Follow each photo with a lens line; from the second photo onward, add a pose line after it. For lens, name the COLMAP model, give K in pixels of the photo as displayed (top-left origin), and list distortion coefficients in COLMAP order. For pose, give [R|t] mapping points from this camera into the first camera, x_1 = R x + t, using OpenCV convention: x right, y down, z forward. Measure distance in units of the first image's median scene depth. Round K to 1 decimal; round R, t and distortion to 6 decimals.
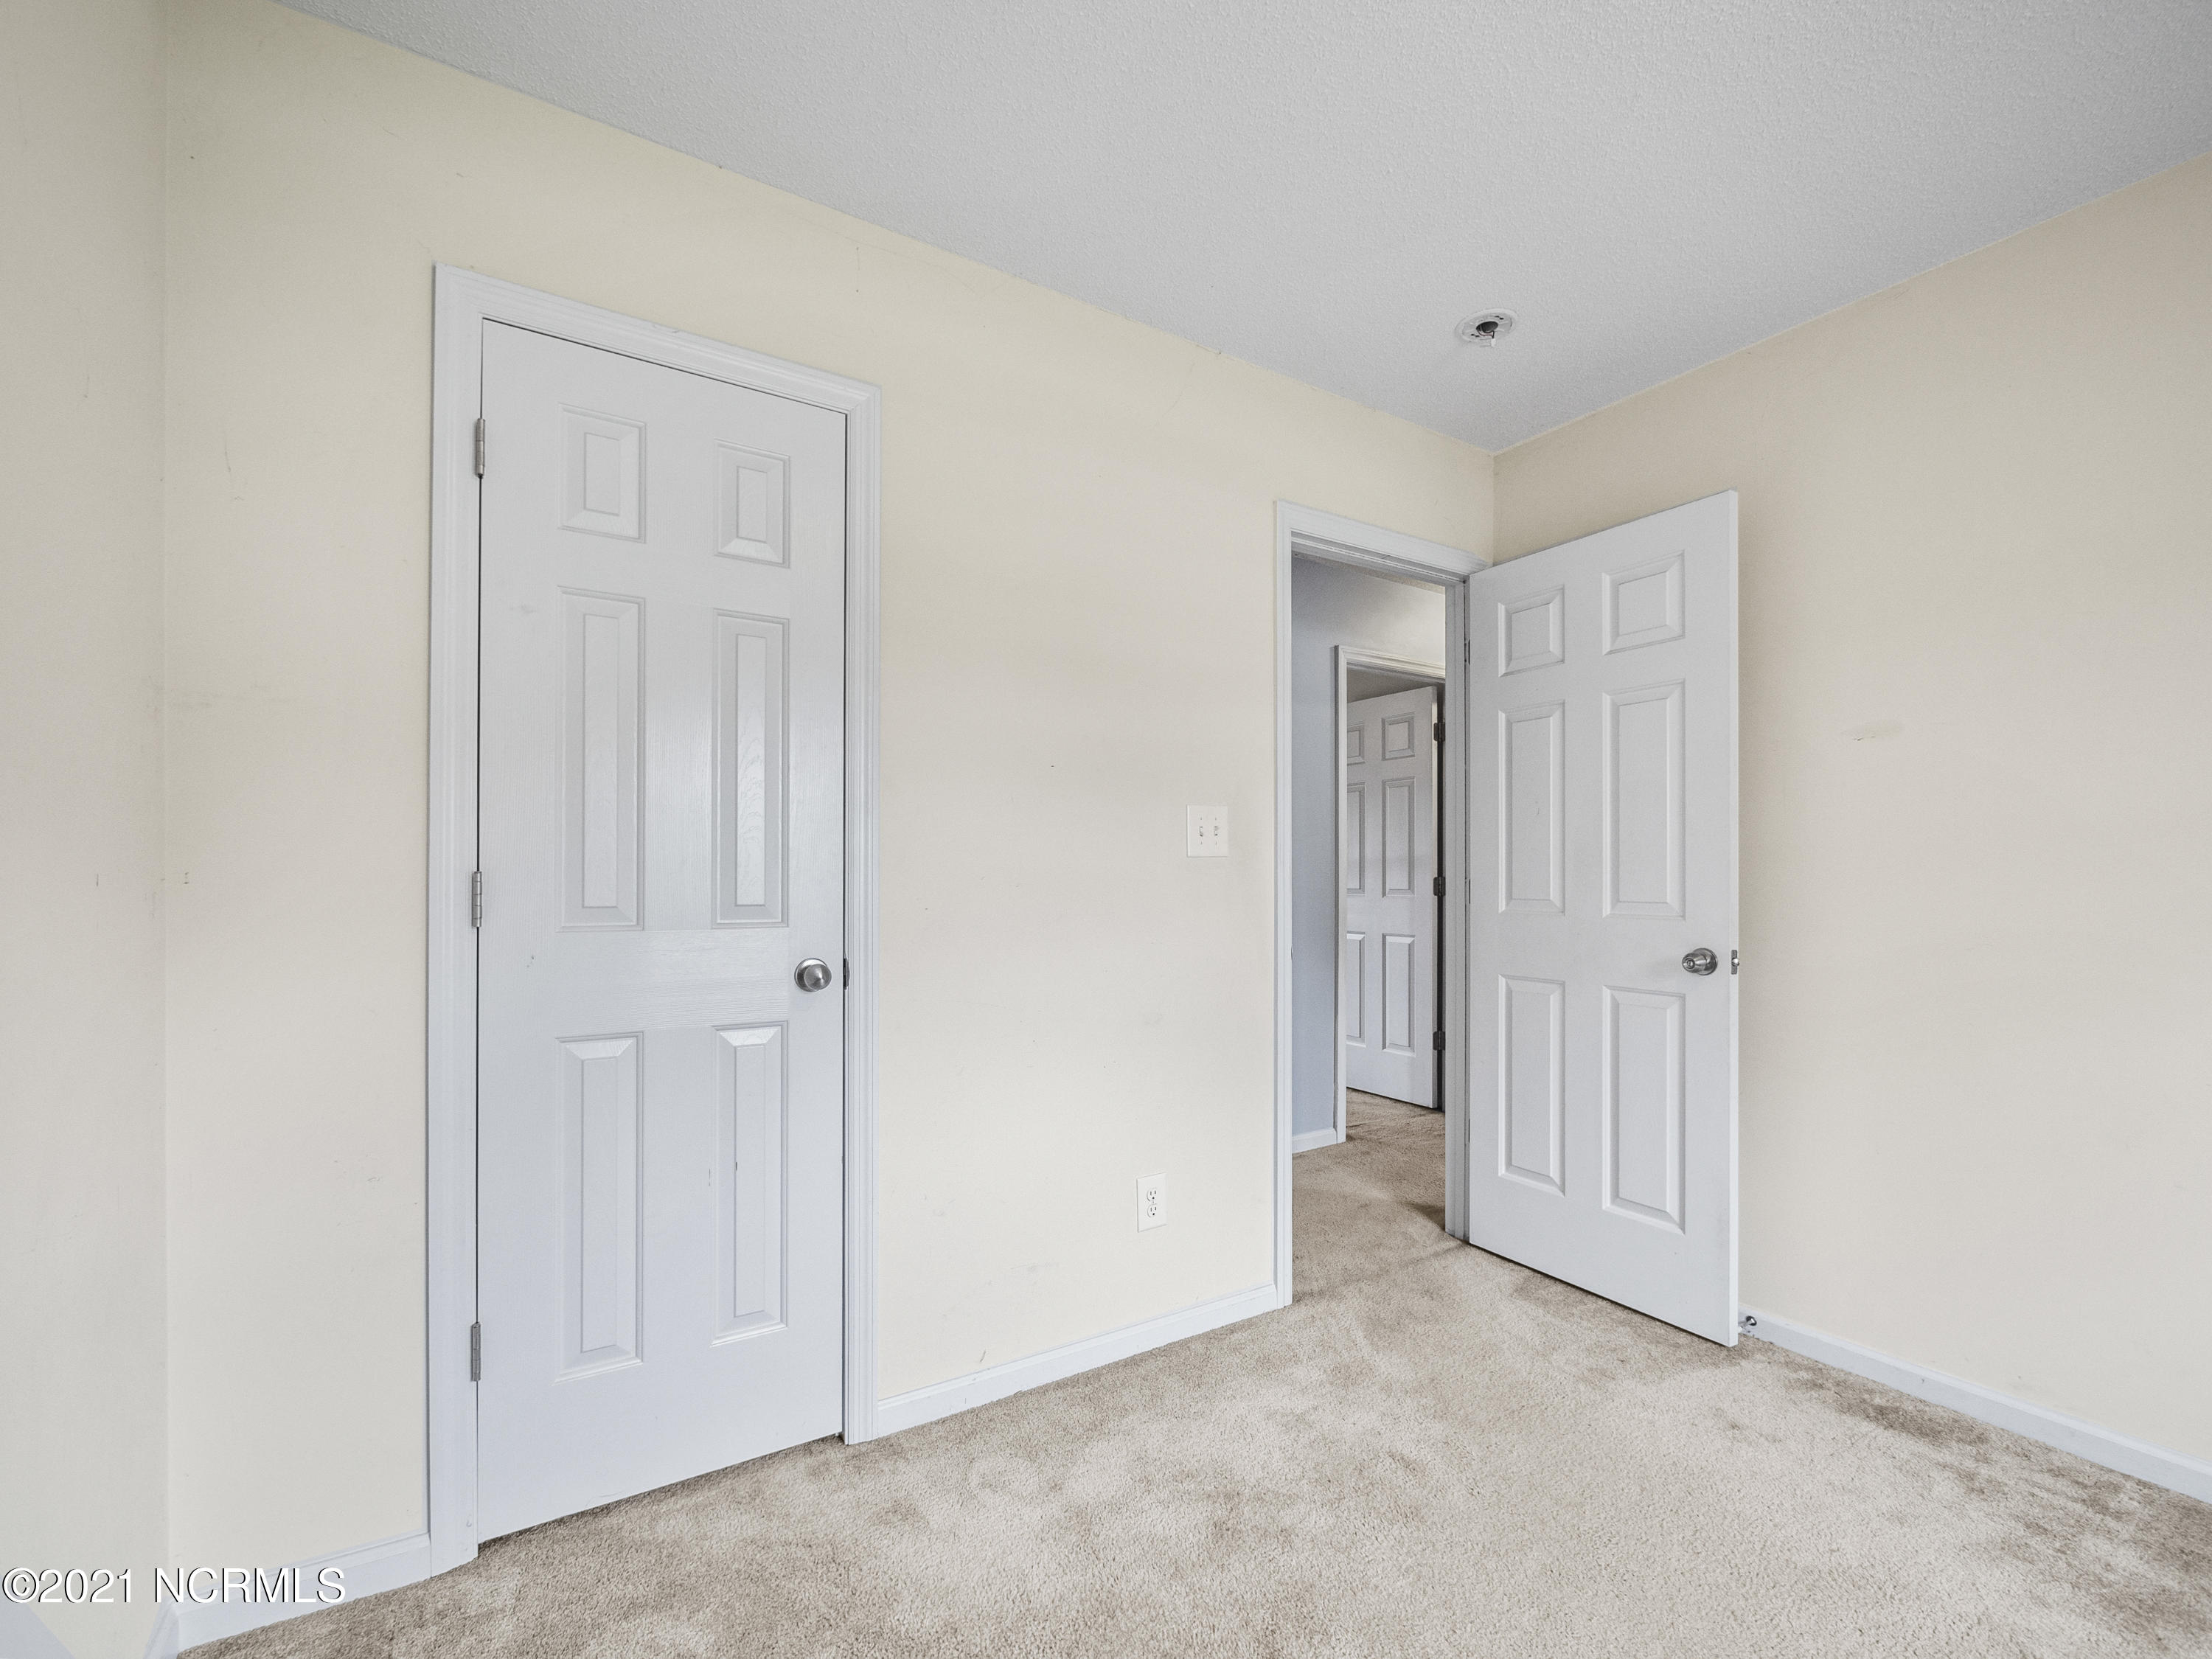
lens RADIAL K [[933.3, 0, 1106.0], [0, 933.3, 829.5], [0, 0, 1]] dist [-0.004253, 0.000298]
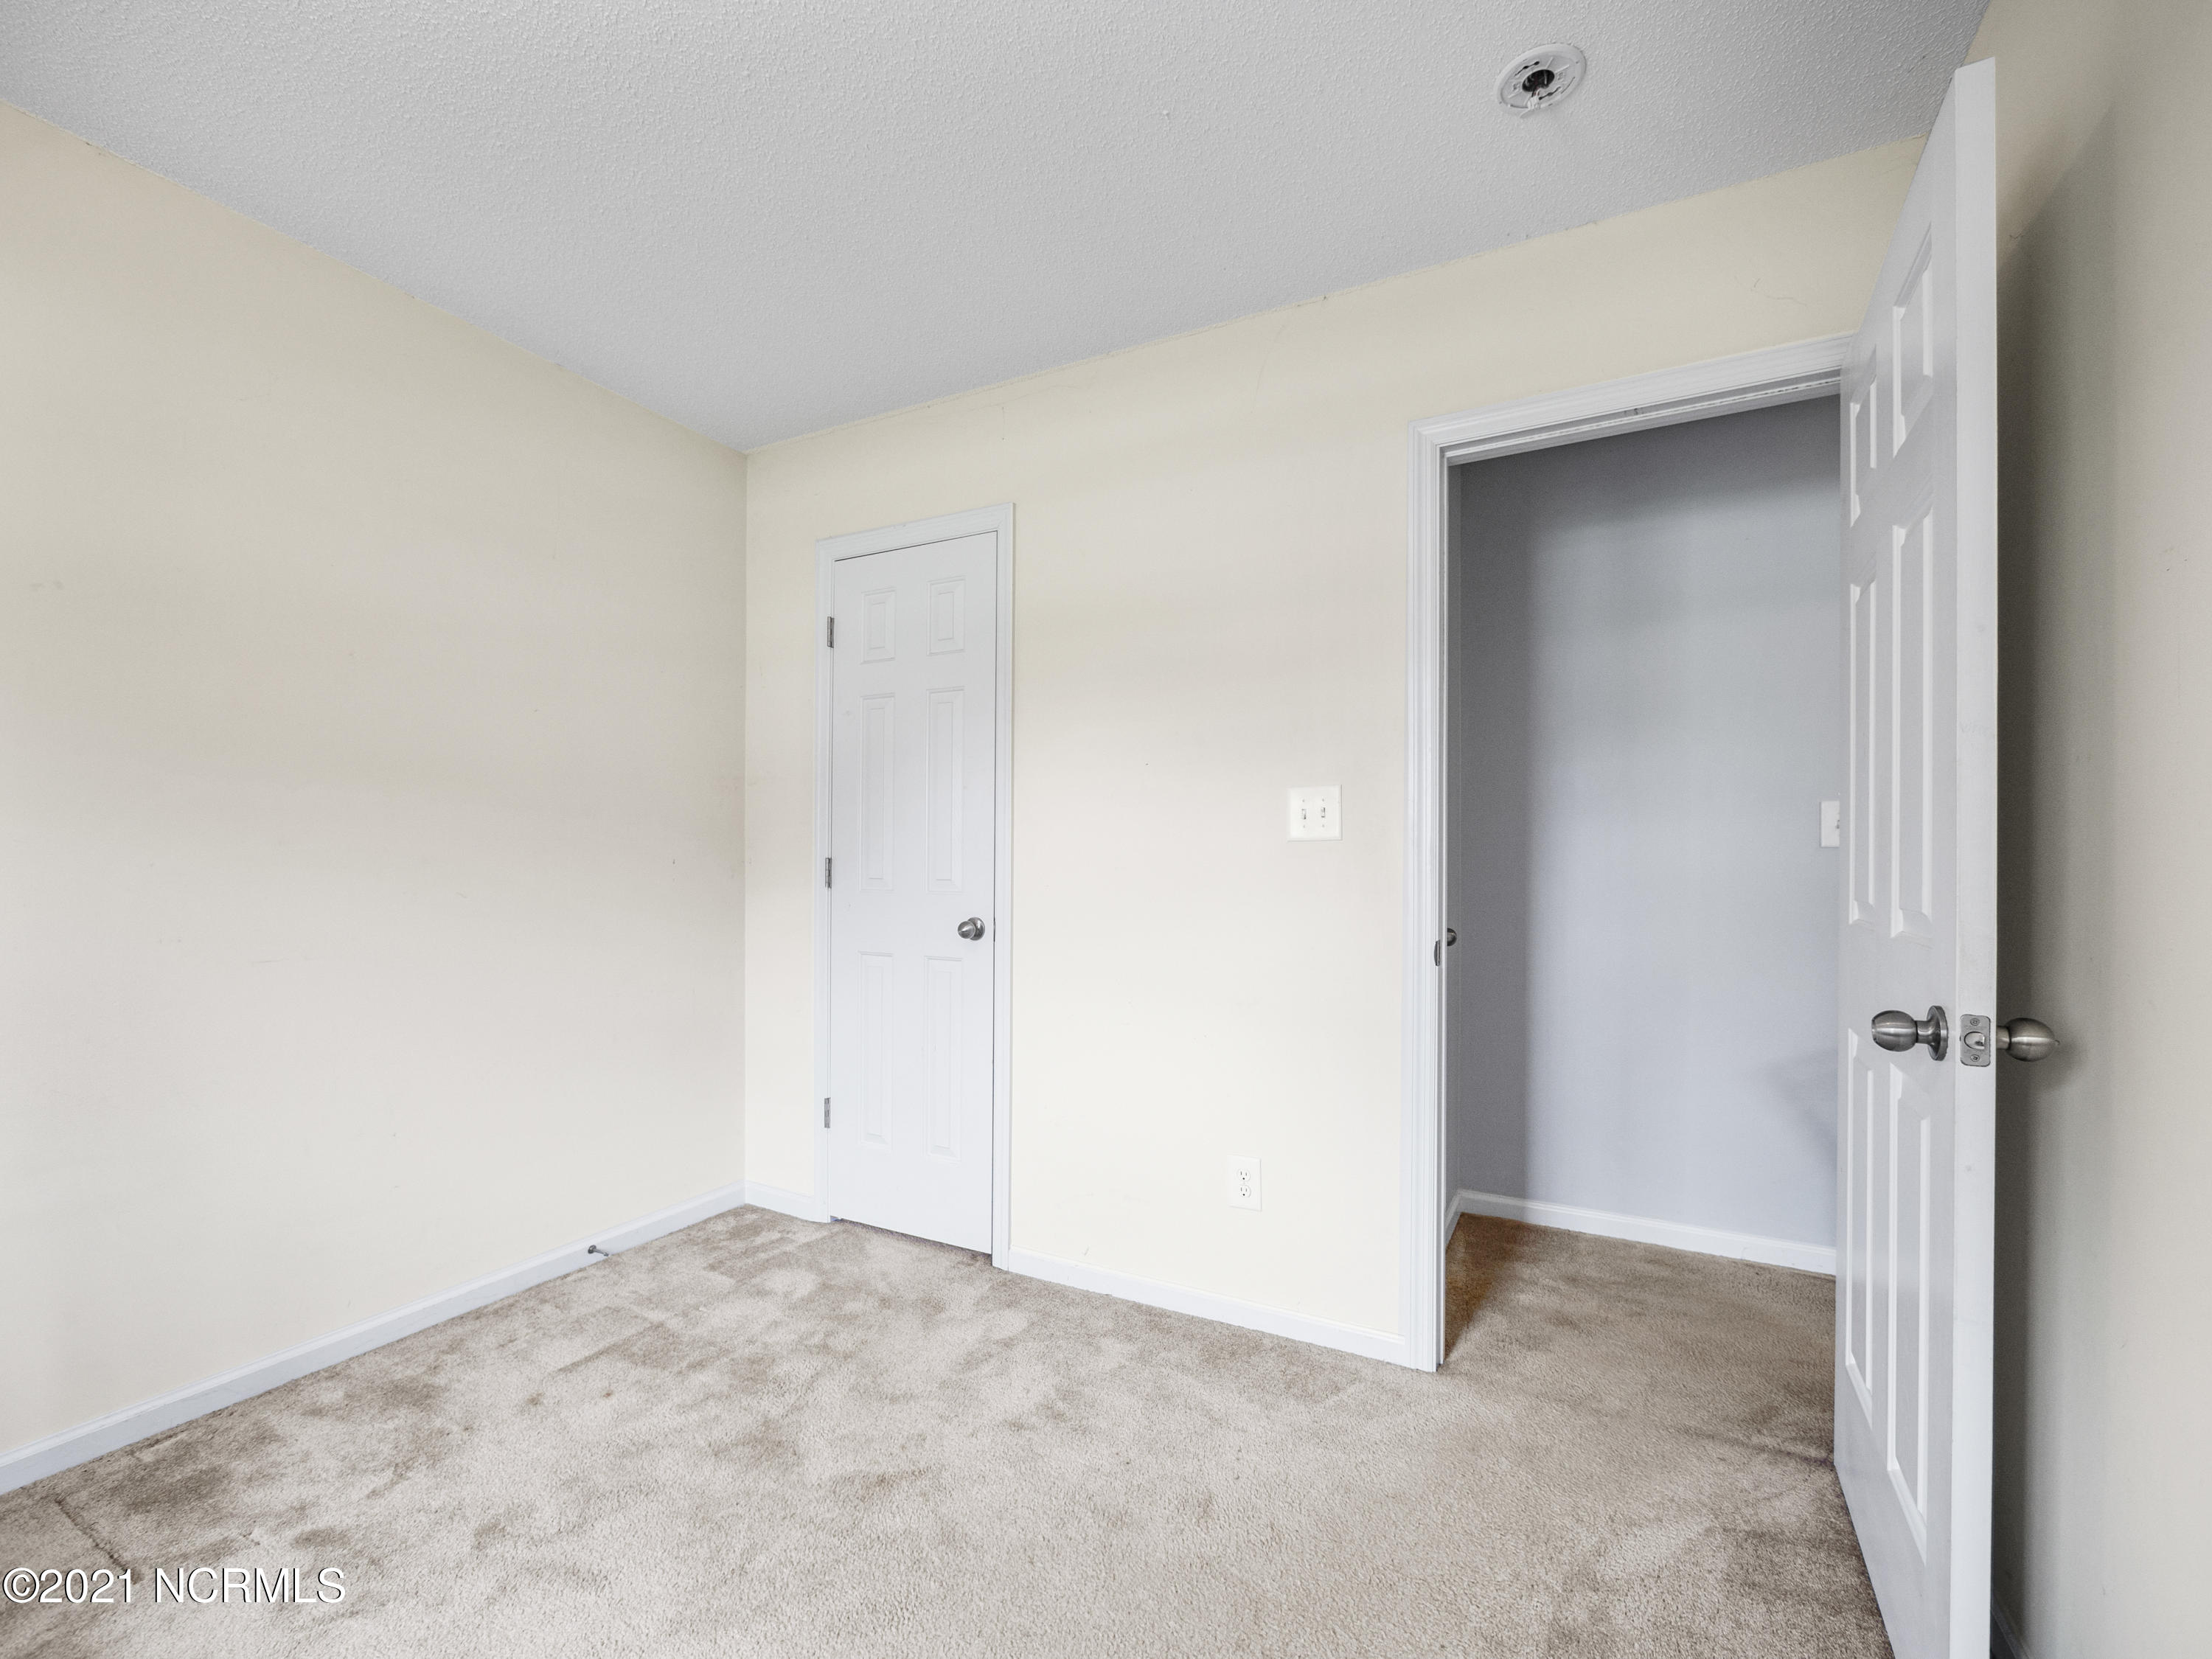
lens RADIAL K [[933.3, 0, 1106.0], [0, 933.3, 829.5], [0, 0, 1]] dist [-0.004253, 0.000298]
pose [[0.510713, -0.038728, -0.858878, 0.857421], [0.030283, 0.999175, -0.027047, 0.039857], [0.859218, -0.012196, 0.511465, 0.359377]]
